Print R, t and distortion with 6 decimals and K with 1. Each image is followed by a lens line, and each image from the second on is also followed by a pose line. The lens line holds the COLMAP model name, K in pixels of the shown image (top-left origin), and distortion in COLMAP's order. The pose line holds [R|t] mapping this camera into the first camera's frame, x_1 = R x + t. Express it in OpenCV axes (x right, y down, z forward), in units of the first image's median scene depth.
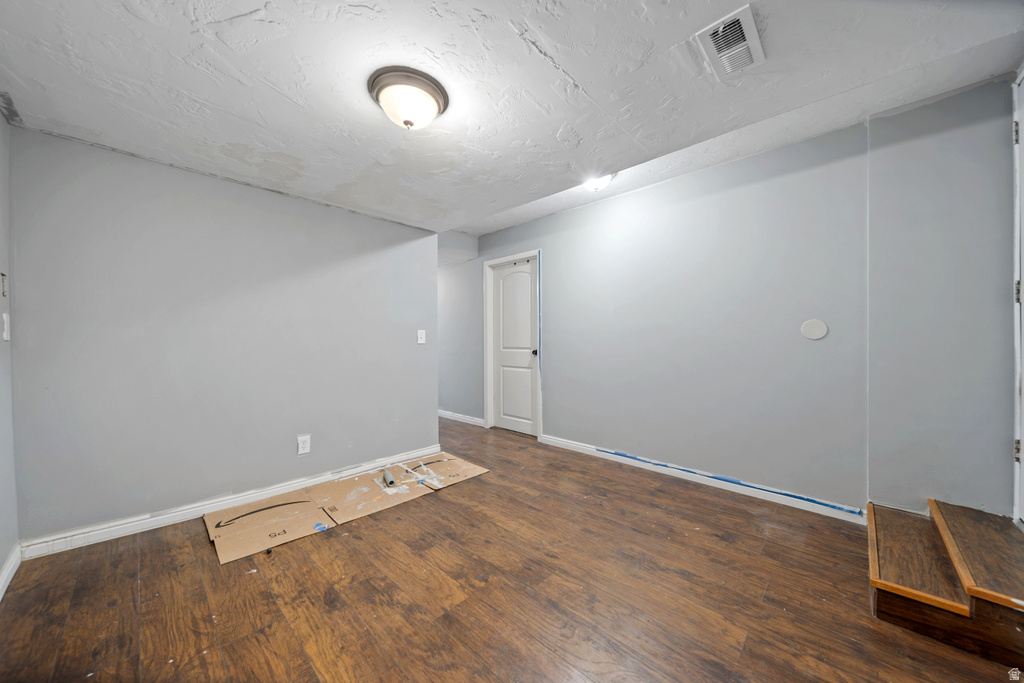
lens RADIAL K [[359.2, 0, 511.3], [0, 359.2, 342.7], [0, 0, 1]] dist [-0.000012, 0.000000]
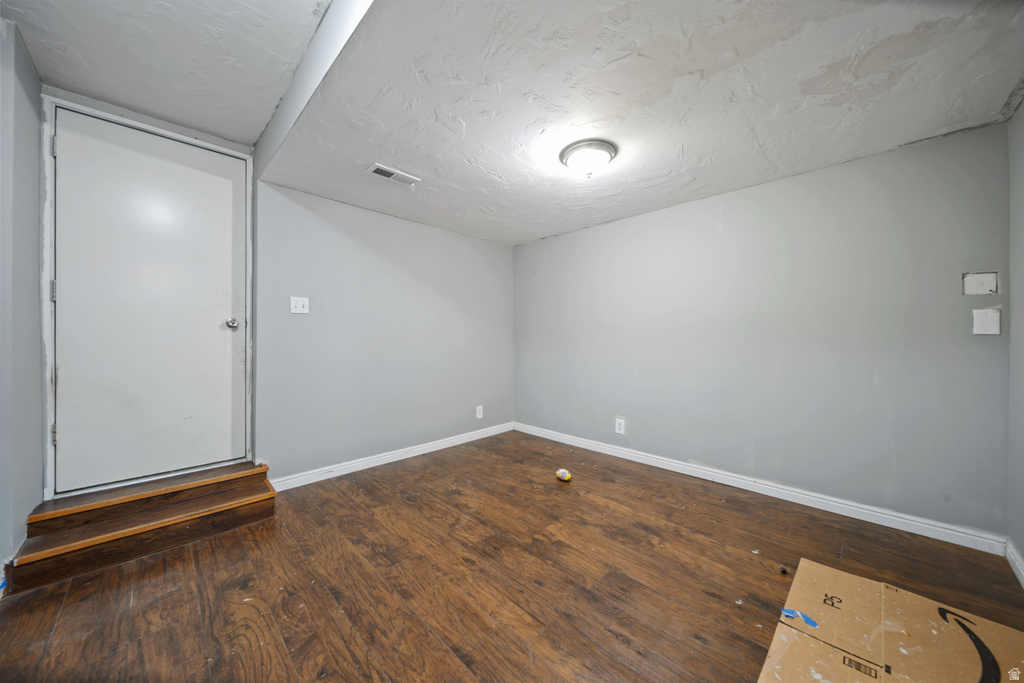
lens RADIAL K [[359.2, 0, 512.4], [0, 359.2, 335.3], [0, 0, 1]] dist [-0.000012, 0.000000]
pose [[-0.999725, 0.000340, 0.023456, -0.025872], [0.000450, 0.999989, 0.004666, -0.007572], [-0.023455, 0.004675, -0.999714, 1.988632]]
